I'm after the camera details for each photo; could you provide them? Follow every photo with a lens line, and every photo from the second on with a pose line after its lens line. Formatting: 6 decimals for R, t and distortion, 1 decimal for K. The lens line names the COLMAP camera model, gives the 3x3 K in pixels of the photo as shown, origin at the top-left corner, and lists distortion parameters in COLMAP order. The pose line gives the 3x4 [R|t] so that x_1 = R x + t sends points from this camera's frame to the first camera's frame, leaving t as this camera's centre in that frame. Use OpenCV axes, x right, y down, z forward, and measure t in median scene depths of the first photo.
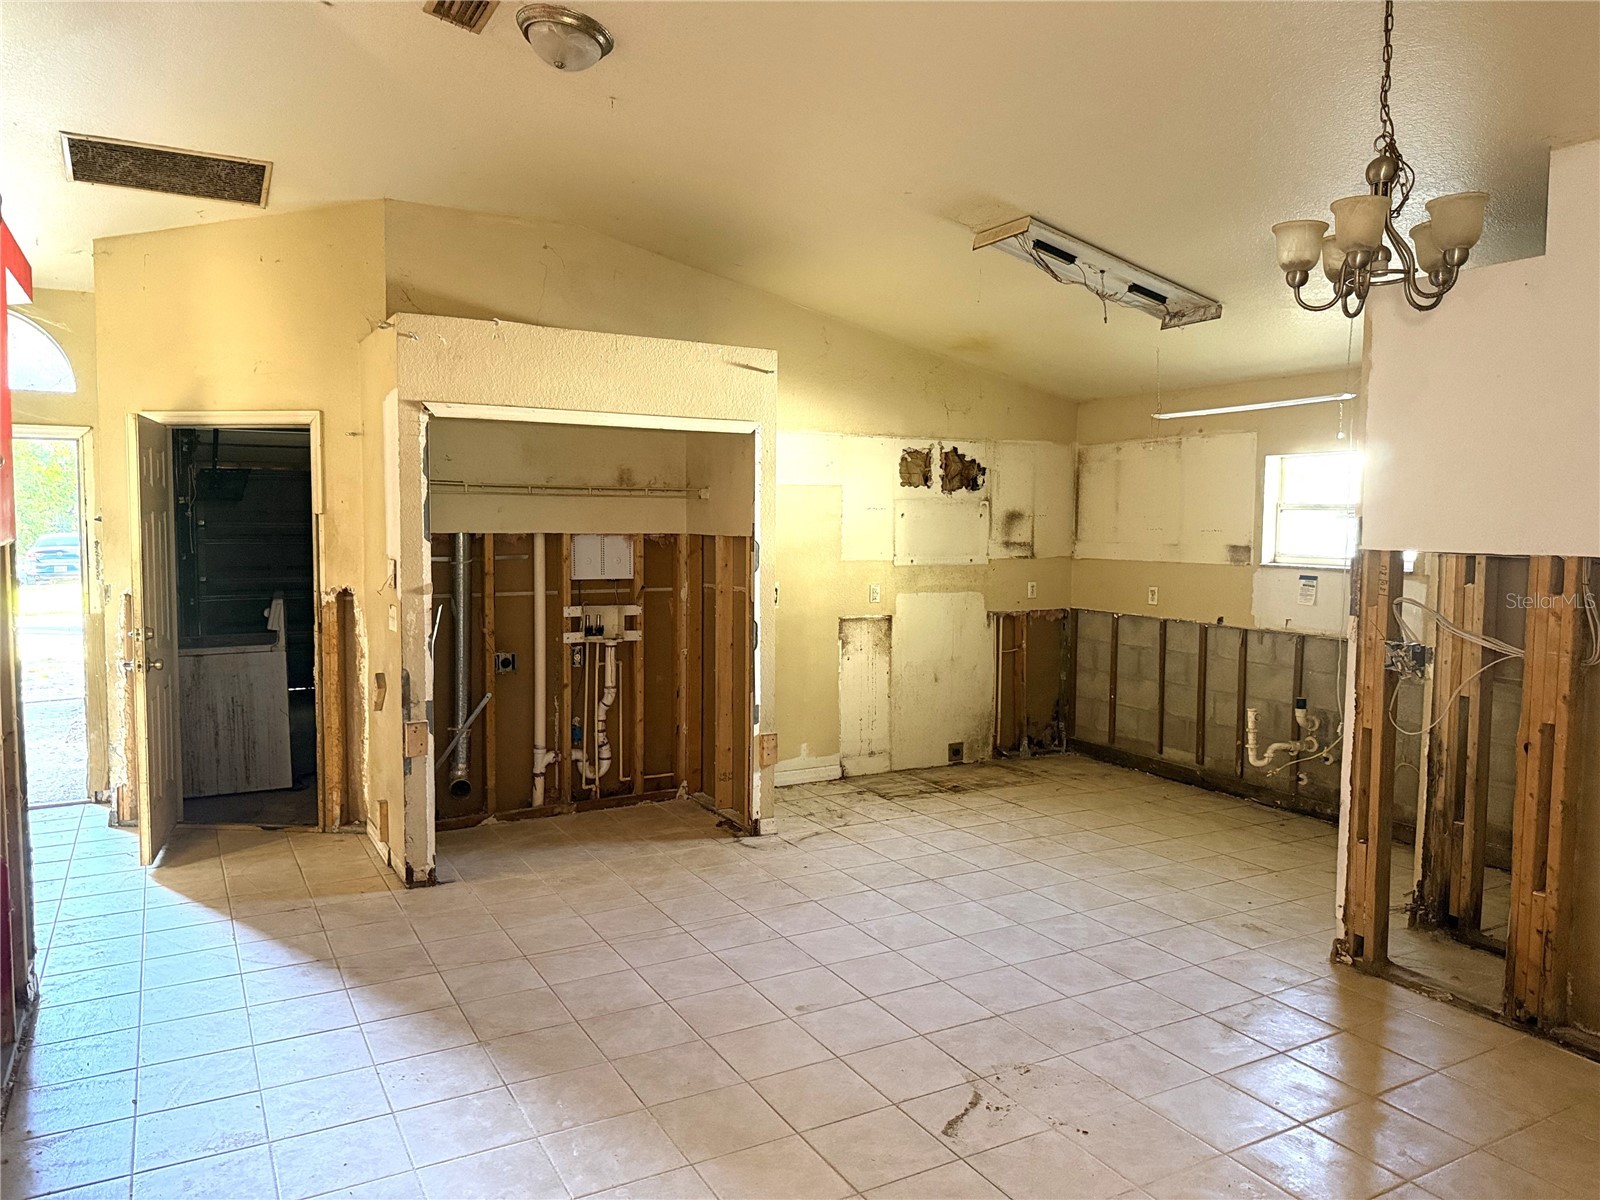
lens RADIAL K [[1131.2, 0, 800.0], [0, 1131.2, 600.0], [0, 0, 1]] dist [0.003162, 0.001388]
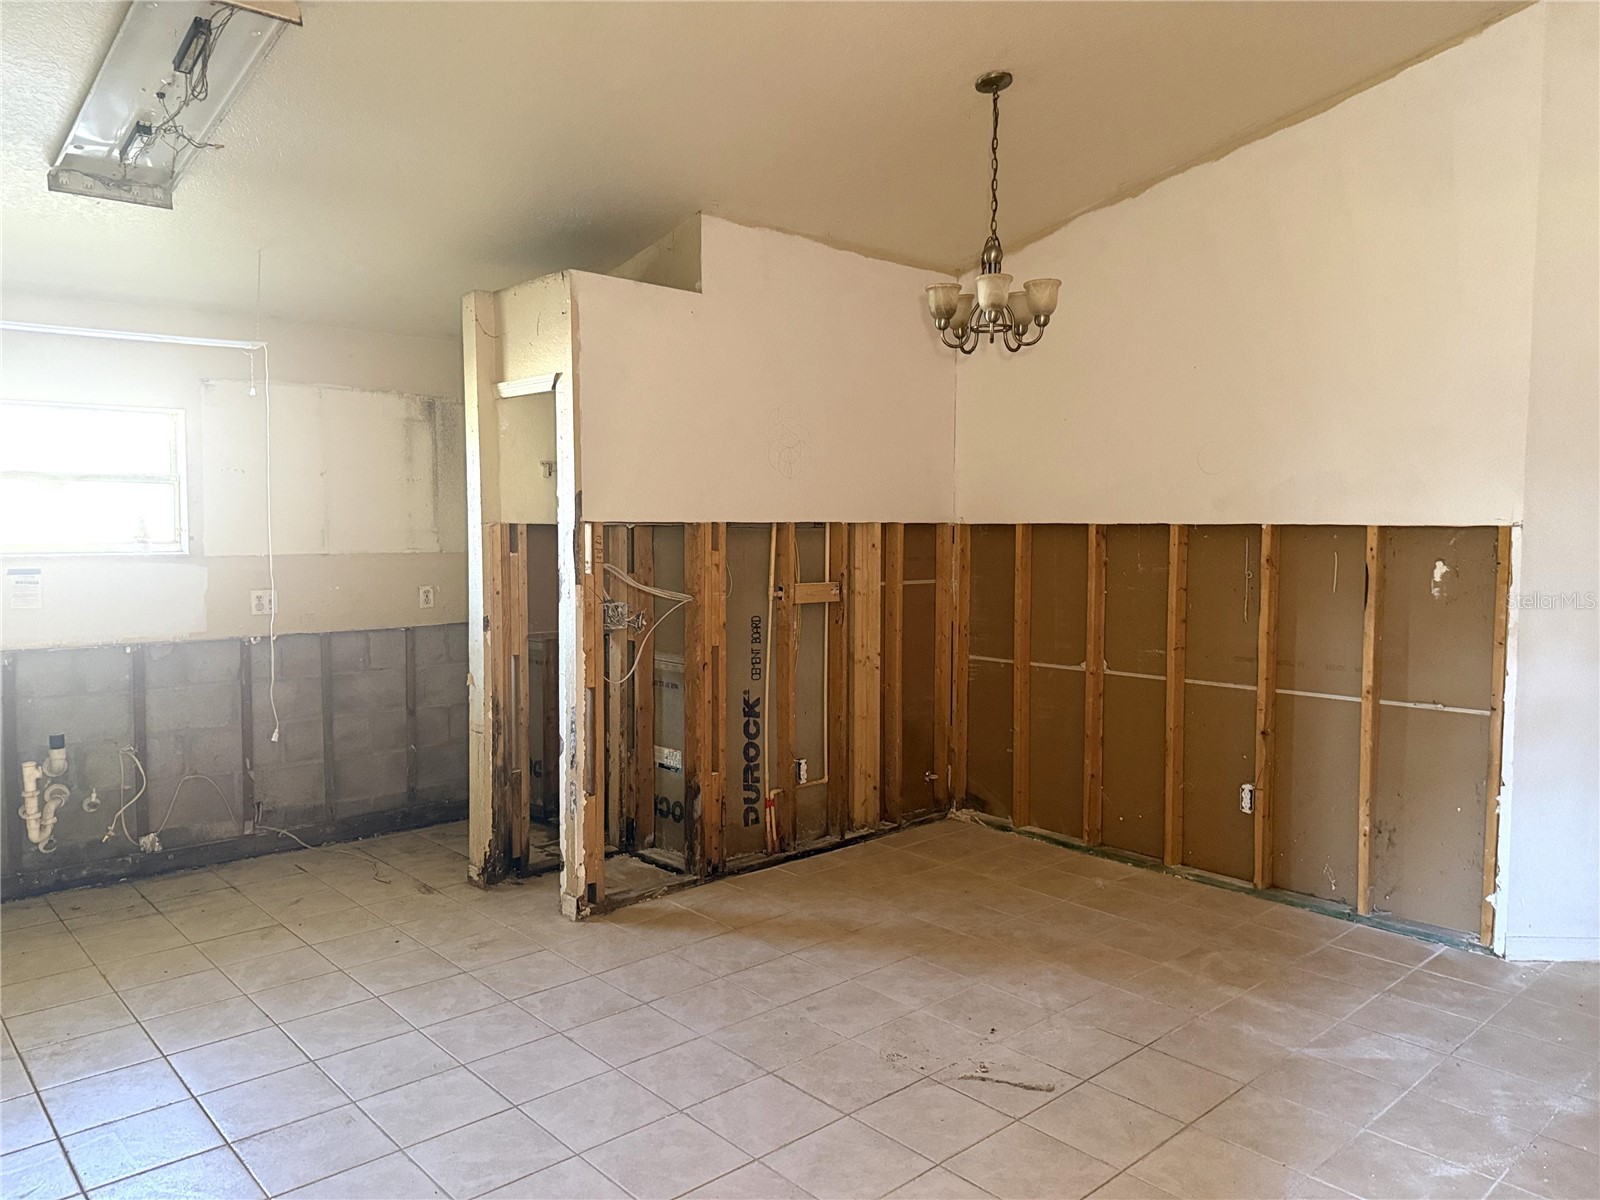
lens RADIAL K [[1131.2, 0, 800.0], [0, 1131.2, 600.0], [0, 0, 1]] dist [0.003162, 0.001388]
pose [[-0.233080, -0.076659, 0.969431, -0.542572], [0.067749, 0.993186, 0.094827, -0.053826], [-0.970095, 0.087780, -0.226298, 0.993055]]
